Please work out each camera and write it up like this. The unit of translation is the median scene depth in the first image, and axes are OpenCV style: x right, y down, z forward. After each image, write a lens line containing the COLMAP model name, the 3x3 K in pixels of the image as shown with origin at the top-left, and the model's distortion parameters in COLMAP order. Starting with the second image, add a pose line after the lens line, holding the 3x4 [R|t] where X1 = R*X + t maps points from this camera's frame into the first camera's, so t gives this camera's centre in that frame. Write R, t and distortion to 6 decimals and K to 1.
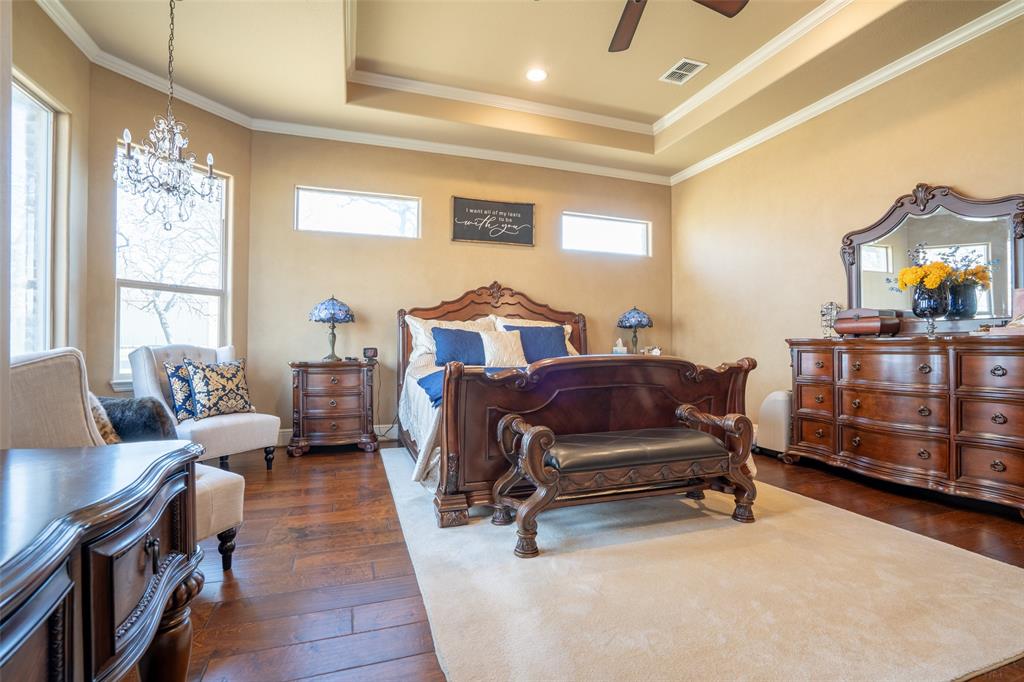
lens RADIAL K [[477.4, 0, 515.3], [0, 477.4, 340.7], [0, 0, 1]] dist [-0.037934, 0.003326]
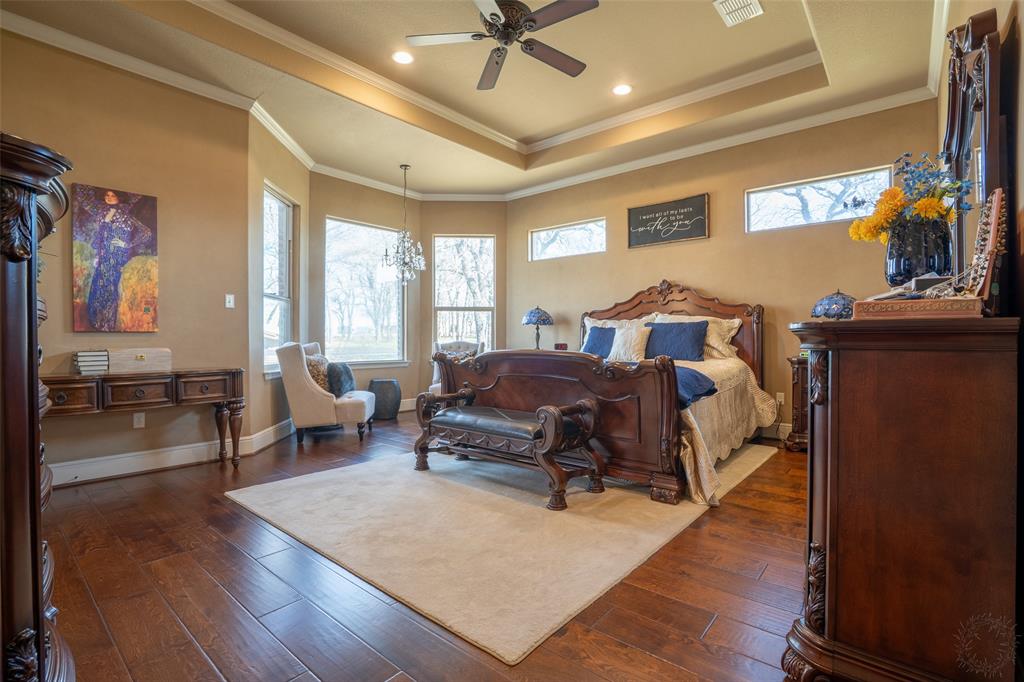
lens RADIAL K [[477.4, 0, 514.0], [0, 477.4, 341.0], [0, 0, 1]] dist [-0.037934, 0.003326]
pose [[0.501542, 0.000666, -0.865133, 0.722490], [0.009130, 0.999940, 0.006063, -0.000362], [0.865085, -0.010939, 0.501506, 0.205649]]
